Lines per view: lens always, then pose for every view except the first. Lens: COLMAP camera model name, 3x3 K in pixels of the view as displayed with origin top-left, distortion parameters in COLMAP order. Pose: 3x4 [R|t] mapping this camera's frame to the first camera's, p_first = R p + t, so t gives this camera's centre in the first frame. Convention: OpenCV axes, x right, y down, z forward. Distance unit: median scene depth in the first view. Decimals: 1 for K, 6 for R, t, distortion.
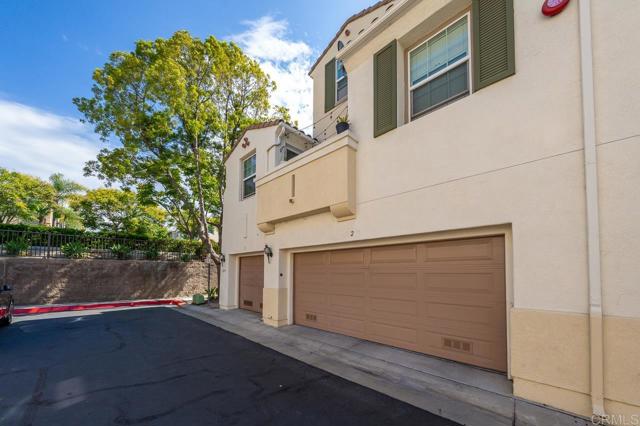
lens RADIAL K [[223.8, 0, 319.2], [0, 223.8, 213.2], [0, 0, 1]] dist [-0.005803, 0.000025]
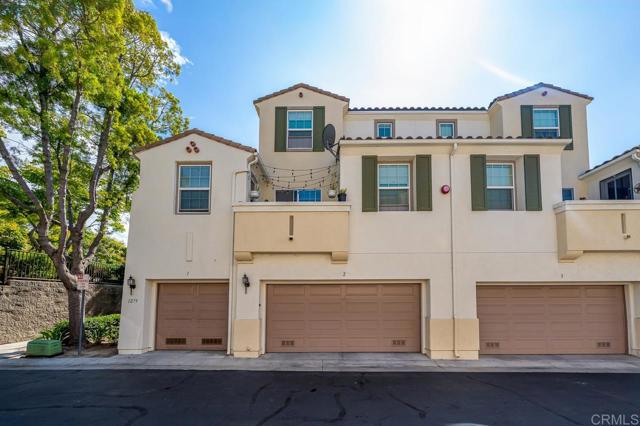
lens RADIAL K [[231.7, 0, 319.5], [0, 231.7, 217.8], [0, 0, 1]] dist [-0.002790, -0.000530]
pose [[0.722036, 0.227149, 0.653504, -0.781284], [-0.174430, 0.973821, -0.145764, -0.012731], [-0.669506, -0.008744, 0.742755, 0.016304]]
